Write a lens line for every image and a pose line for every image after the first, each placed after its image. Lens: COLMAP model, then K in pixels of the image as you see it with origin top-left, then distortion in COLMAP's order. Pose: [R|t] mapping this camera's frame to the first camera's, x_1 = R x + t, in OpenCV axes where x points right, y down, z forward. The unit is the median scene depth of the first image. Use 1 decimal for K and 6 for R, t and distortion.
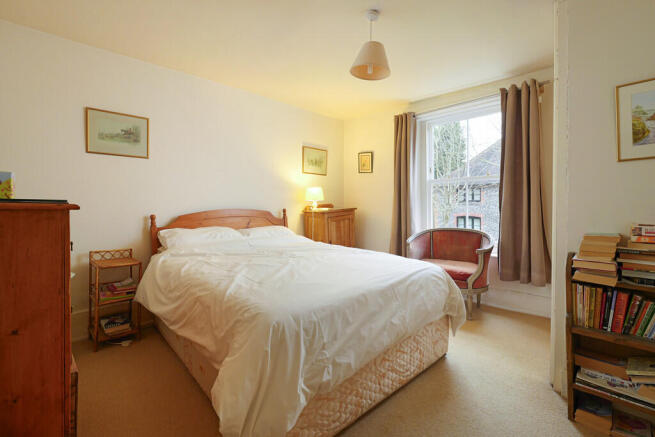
lens RADIAL K [[269.3, 0, 327.5], [0, 269.3, 218.5], [0, 0, 1]] dist [-0.000905, 0.000006]
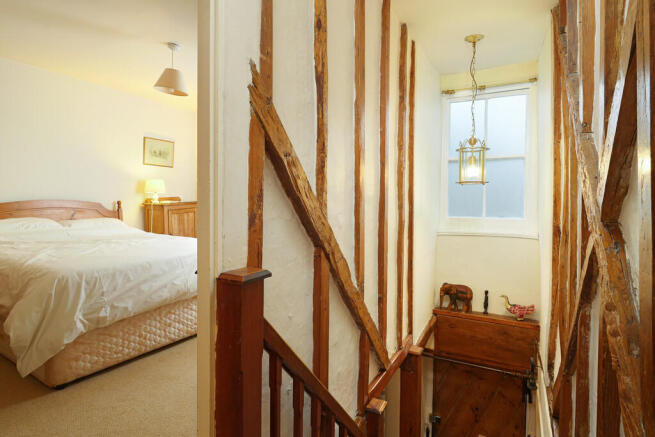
lens RADIAL K [[342.9, 0, 327.8], [0, 342.9, 210.9], [0, 0, 1]] dist [0.003647, 0.000099]
pose [[0.963581, 0.005234, 0.267365, 0.501137], [0.000483, 0.999773, -0.021310, 0.058498], [-0.267415, 0.020663, 0.963360, -0.839965]]
